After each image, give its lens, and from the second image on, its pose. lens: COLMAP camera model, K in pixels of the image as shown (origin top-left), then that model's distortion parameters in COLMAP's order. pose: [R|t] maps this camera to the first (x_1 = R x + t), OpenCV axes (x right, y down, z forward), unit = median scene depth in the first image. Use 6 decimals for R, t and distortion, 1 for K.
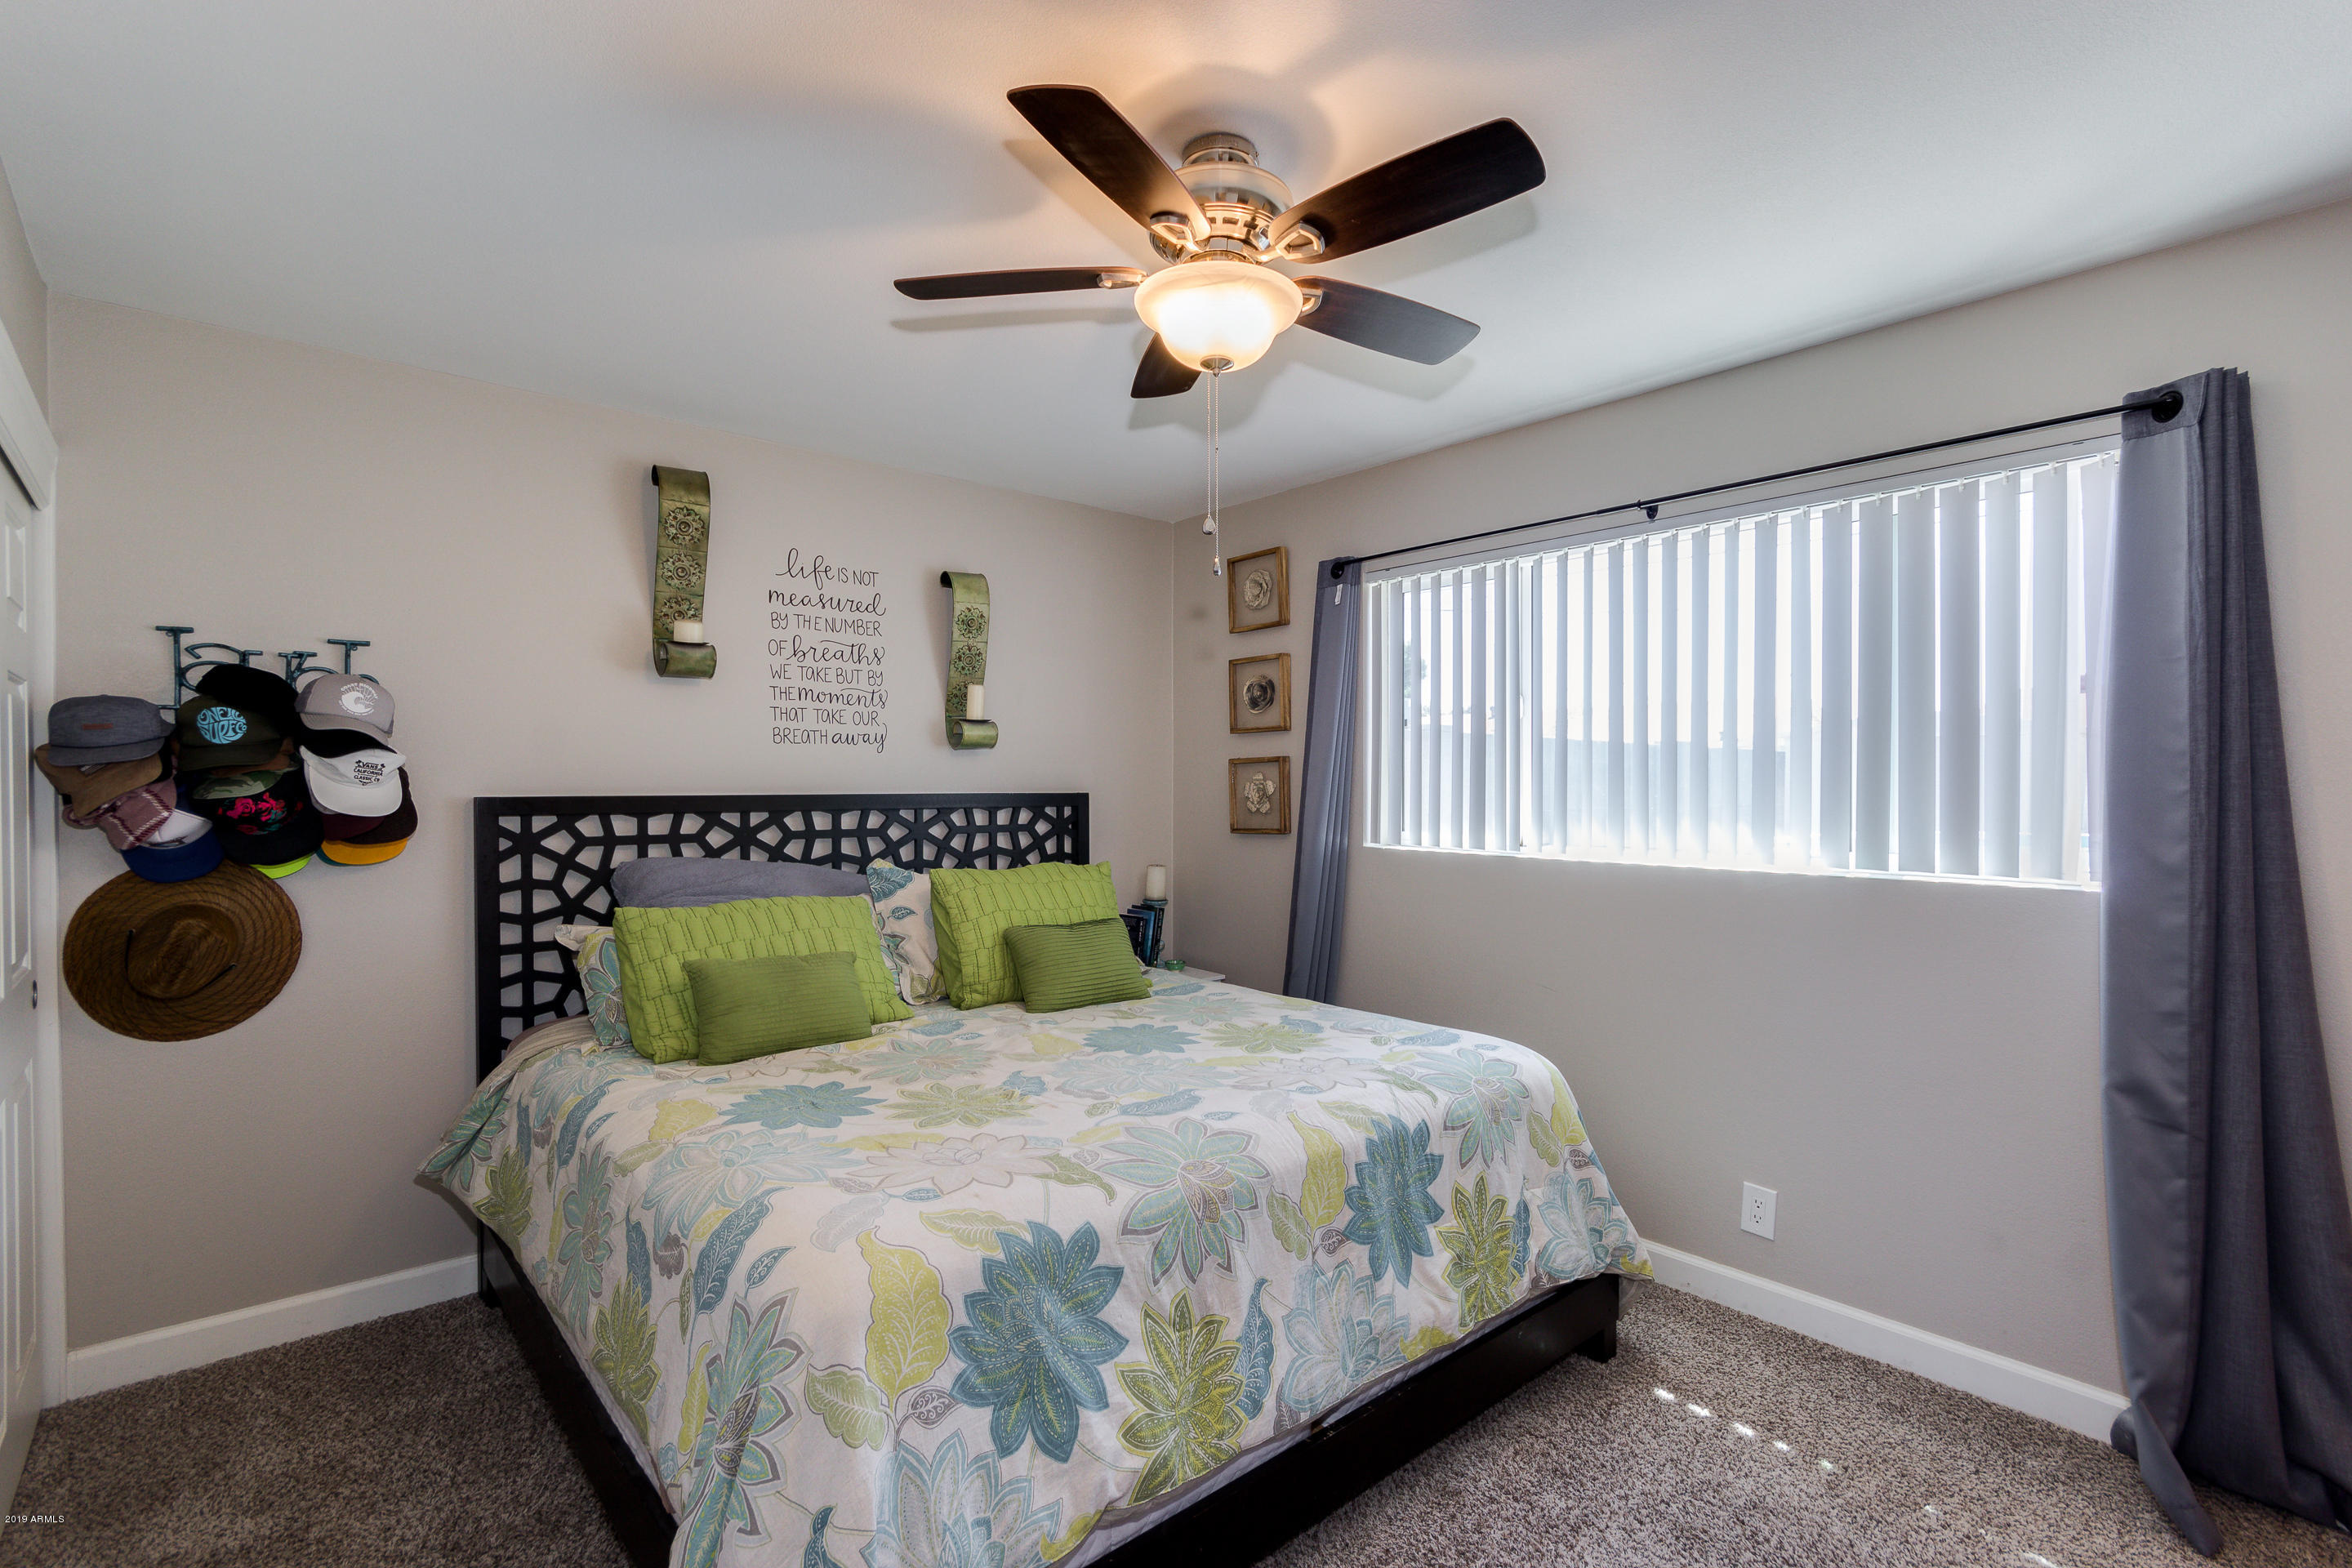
lens RADIAL K [[1093.0, 0, 1176.0], [0, 1093.0, 784.0], [0, 0, 1]] dist [0.003251, 0.001284]
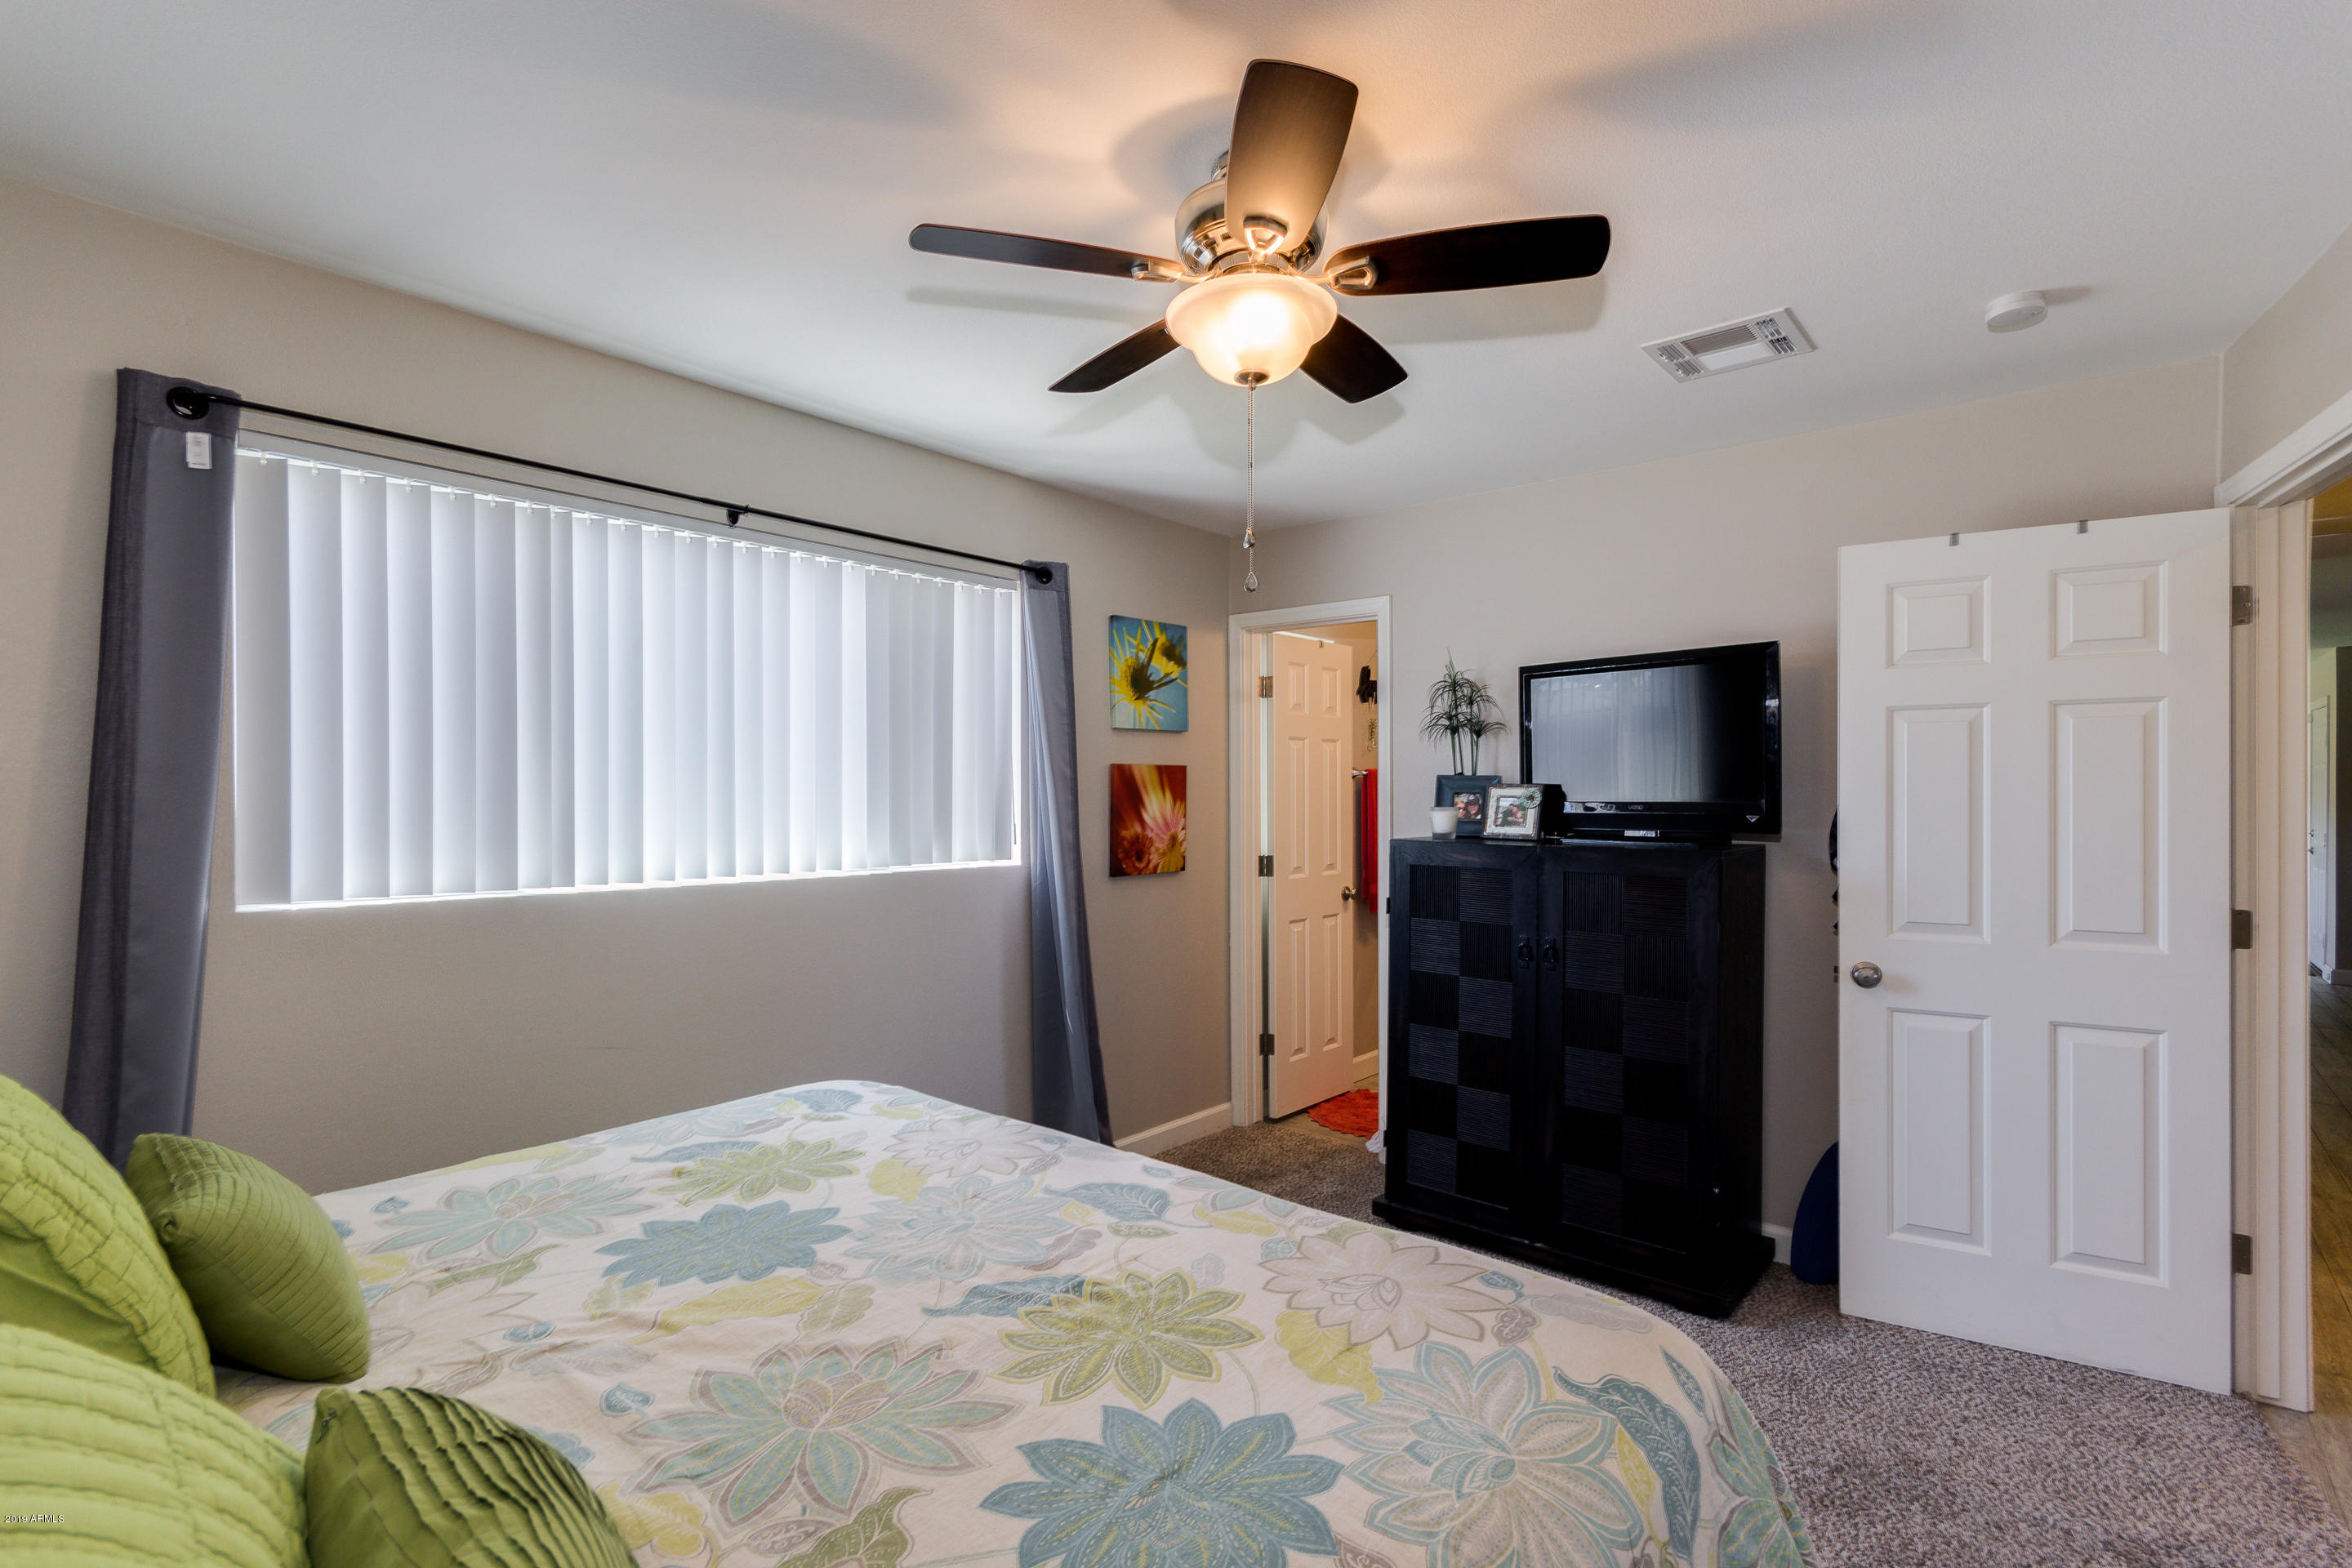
lens RADIAL K [[1093.0, 0, 1176.0], [0, 1093.0, 784.0], [0, 0, 1]] dist [0.003251, 0.001284]
pose [[-0.149821, 0.006210, 0.988694, -0.668545], [-0.000600, 0.999980, -0.006371, -0.008032], [-0.988713, -0.001547, -0.149814, 0.878756]]
